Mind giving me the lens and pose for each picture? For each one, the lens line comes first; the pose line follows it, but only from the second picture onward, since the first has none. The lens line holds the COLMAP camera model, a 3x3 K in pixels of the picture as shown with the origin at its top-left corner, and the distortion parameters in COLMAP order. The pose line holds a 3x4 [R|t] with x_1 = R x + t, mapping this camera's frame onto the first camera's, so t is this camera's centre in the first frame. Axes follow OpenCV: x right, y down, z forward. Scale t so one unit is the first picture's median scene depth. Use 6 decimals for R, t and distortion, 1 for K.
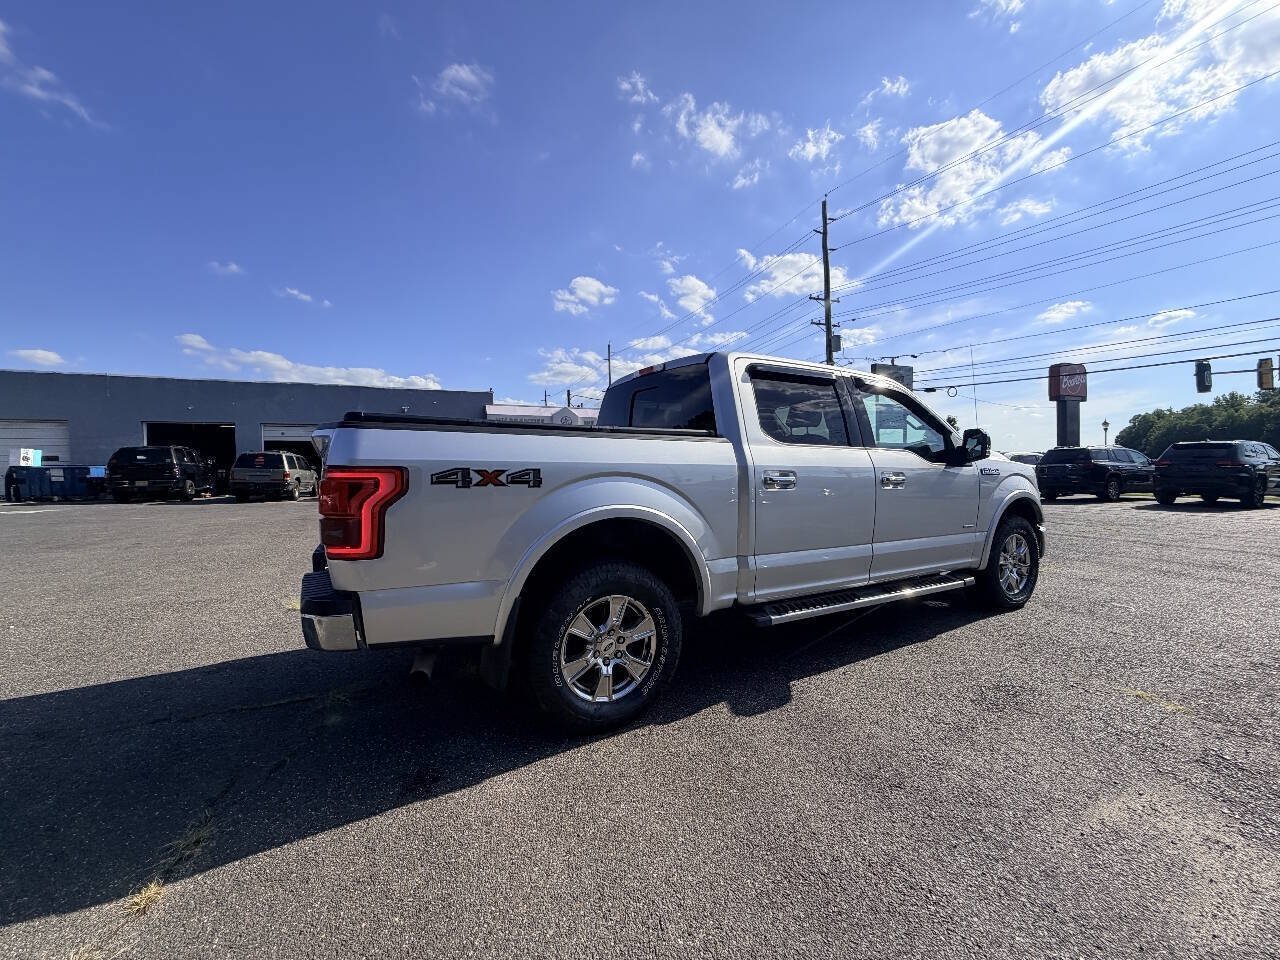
lens RADIAL K [[508.6, 0, 640.0], [0, 508.6, 480.0], [0, 0, 1]] dist [-0.000680, -0.000125]
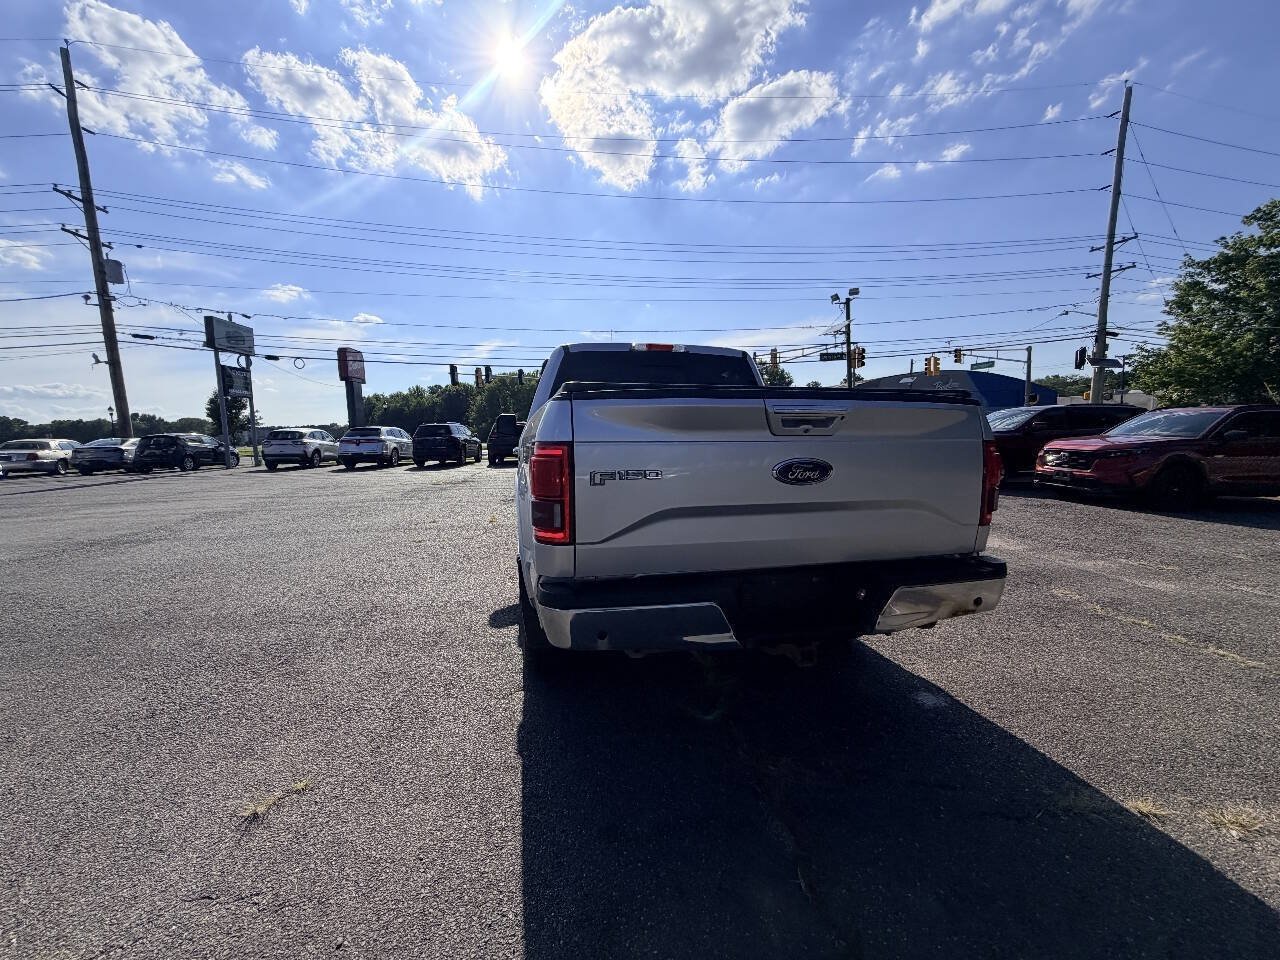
lens RADIAL K [[513.3, 0, 636.8], [0, 513.3, 477.7], [0, 0, 1]] dist [0.002042, 0.000499]
pose [[0.289979, -0.082265, 0.953491, -0.120337], [0.039377, 0.996481, 0.073999, -0.003819], [-0.956223, 0.016087, 0.292197, 0.089539]]
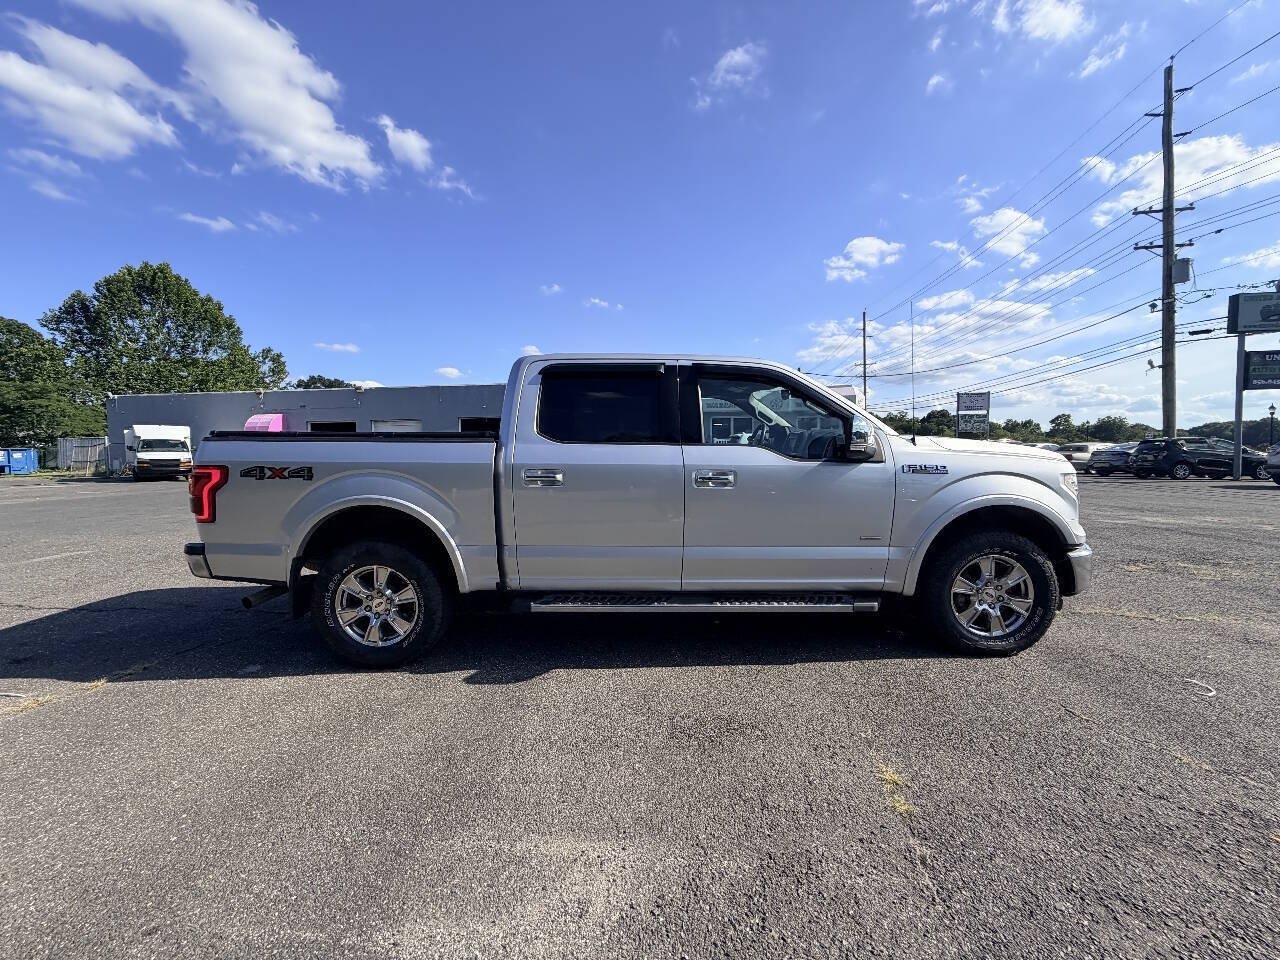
lens RADIAL K [[510.1, 0, 639.5], [0, 510.1, 479.0], [0, 0, 1]] dist [0.000130, 0.000177]
pose [[0.871383, 0.025776, -0.489925, 0.091141], [-0.008323, 0.999252, 0.037770, -0.003461], [0.490532, -0.028834, 0.870946, 0.016940]]
